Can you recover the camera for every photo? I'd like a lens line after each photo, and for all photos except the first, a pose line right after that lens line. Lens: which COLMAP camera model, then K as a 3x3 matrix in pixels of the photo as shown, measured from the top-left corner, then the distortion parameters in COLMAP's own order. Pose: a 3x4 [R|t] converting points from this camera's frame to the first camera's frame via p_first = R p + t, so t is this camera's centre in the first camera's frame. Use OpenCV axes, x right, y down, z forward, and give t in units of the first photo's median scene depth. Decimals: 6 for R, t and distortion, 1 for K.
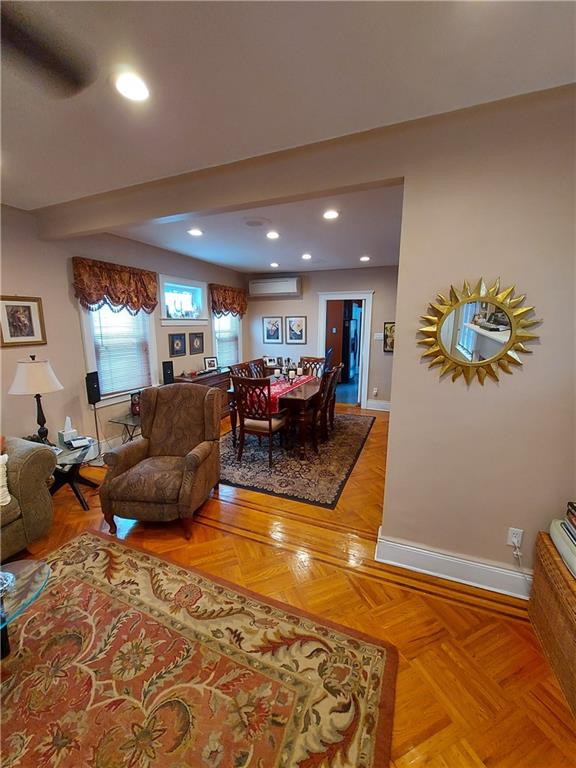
lens RADIAL K [[309.5, 0, 285.8], [0, 309.5, 384.9], [0, 0, 1]] dist [-0.015156, -0.000883]
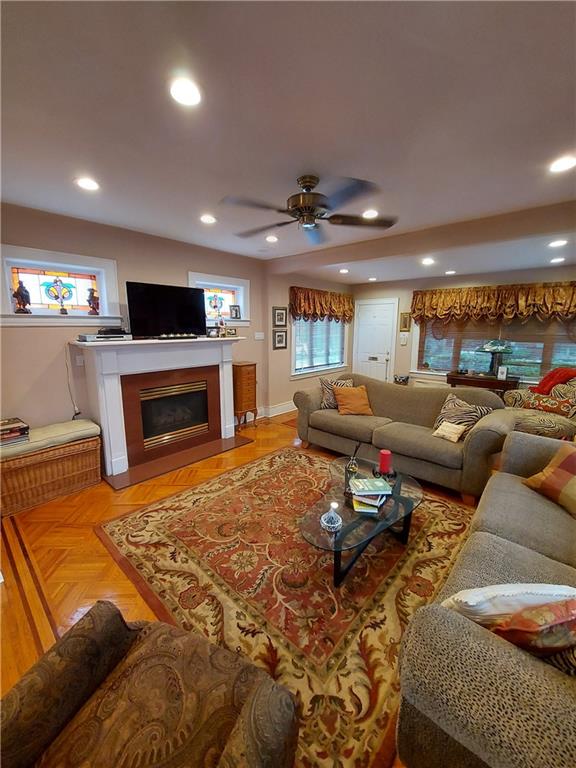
lens RADIAL K [[309.5, 0, 283.5], [0, 309.5, 382.6], [0, 0, 1]] dist [-0.015156, -0.000883]
pose [[-0.944223, -0.062684, 0.323287, -0.302324], [0.059068, 0.933556, 0.353531, -0.099853], [-0.323967, 0.352908, -0.877782, 0.530459]]
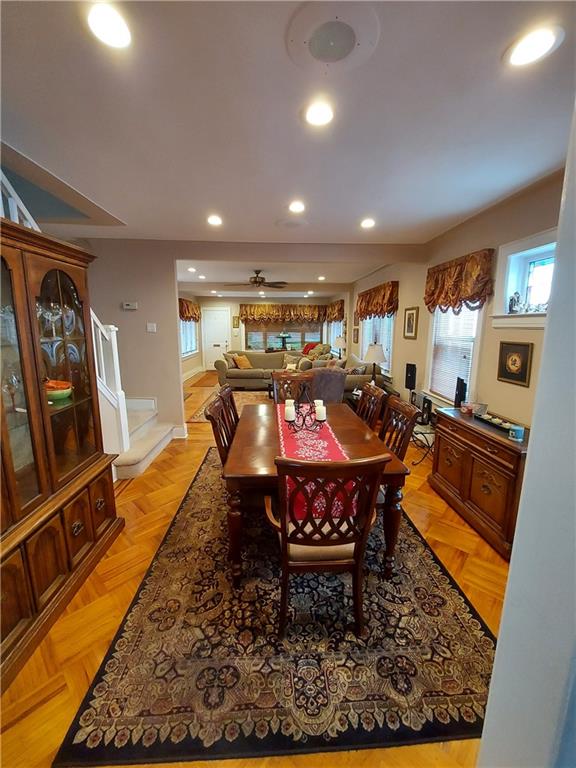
lens RADIAL K [[309.5, 0, 285.9], [0, 309.5, 380.0], [0, 0, 1]] dist [-0.015156, -0.000883]
pose [[-0.903595, 0.067744, -0.422998, 0.221813], [-0.089688, 0.935618, 0.341430, -0.227554], [0.418894, 0.346452, -0.839344, 1.176810]]
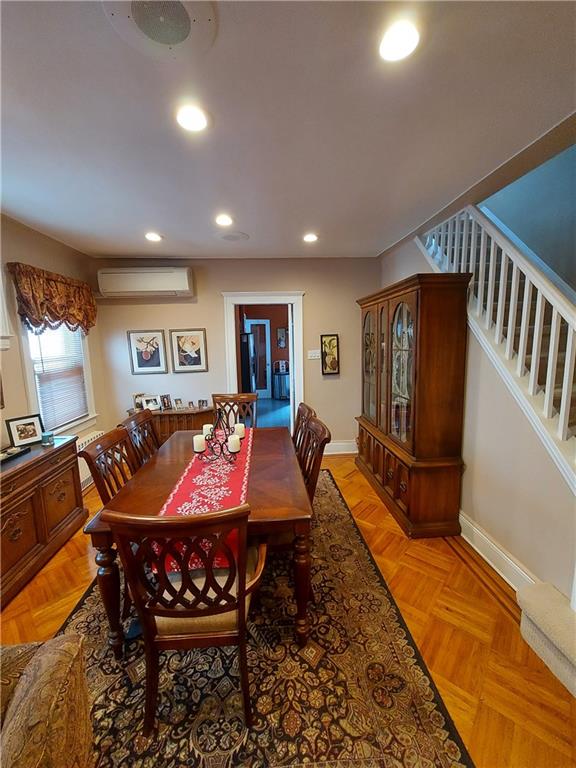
lens RADIAL K [[309.5, 0, 286.6], [0, 309.5, 382.5], [0, 0, 1]] dist [-0.015156, -0.000883]
pose [[0.892540, -0.087109, 0.442474, -0.089051], [0.112191, 0.993210, -0.030776, -0.081983], [-0.436789, 0.077110, 0.896253, 0.409710]]
